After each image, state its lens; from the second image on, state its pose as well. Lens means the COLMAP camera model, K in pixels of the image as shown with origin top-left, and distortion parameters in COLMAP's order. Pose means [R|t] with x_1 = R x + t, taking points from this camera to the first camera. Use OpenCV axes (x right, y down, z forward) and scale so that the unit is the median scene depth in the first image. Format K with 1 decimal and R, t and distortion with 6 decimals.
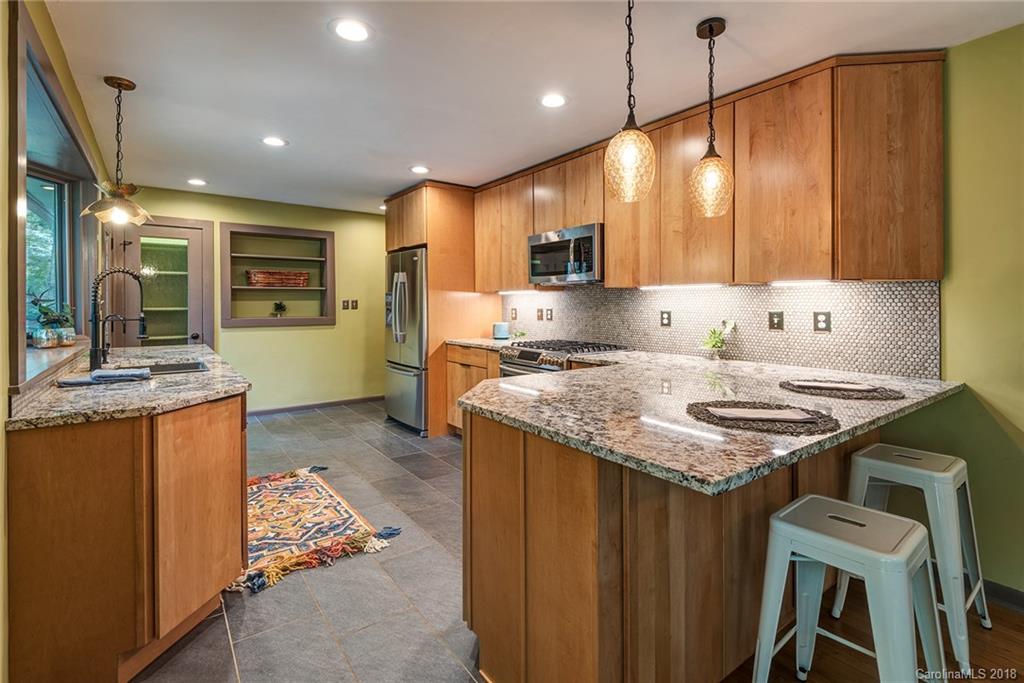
lens RADIAL K [[472.3, 0, 524.8], [0, 472.3, 312.7], [0, 0, 1]] dist [0.000762, -0.000167]
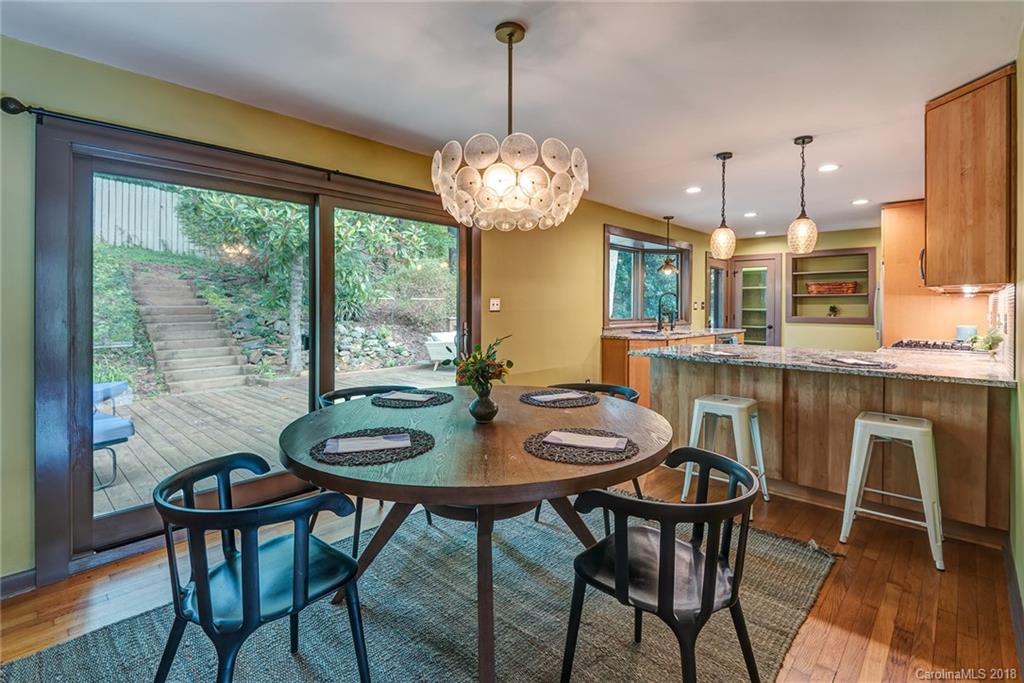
lens RADIAL K [[476.0, 0, 516.9], [0, 476.0, 307.1], [0, 0, 1]] dist [0.000927, -0.000478]
pose [[0.163095, 0.002387, -0.986607, 1.720500], [-0.020200, 0.999796, -0.000920, 0.003867], [0.986404, 0.020079, 0.163110, -0.235072]]
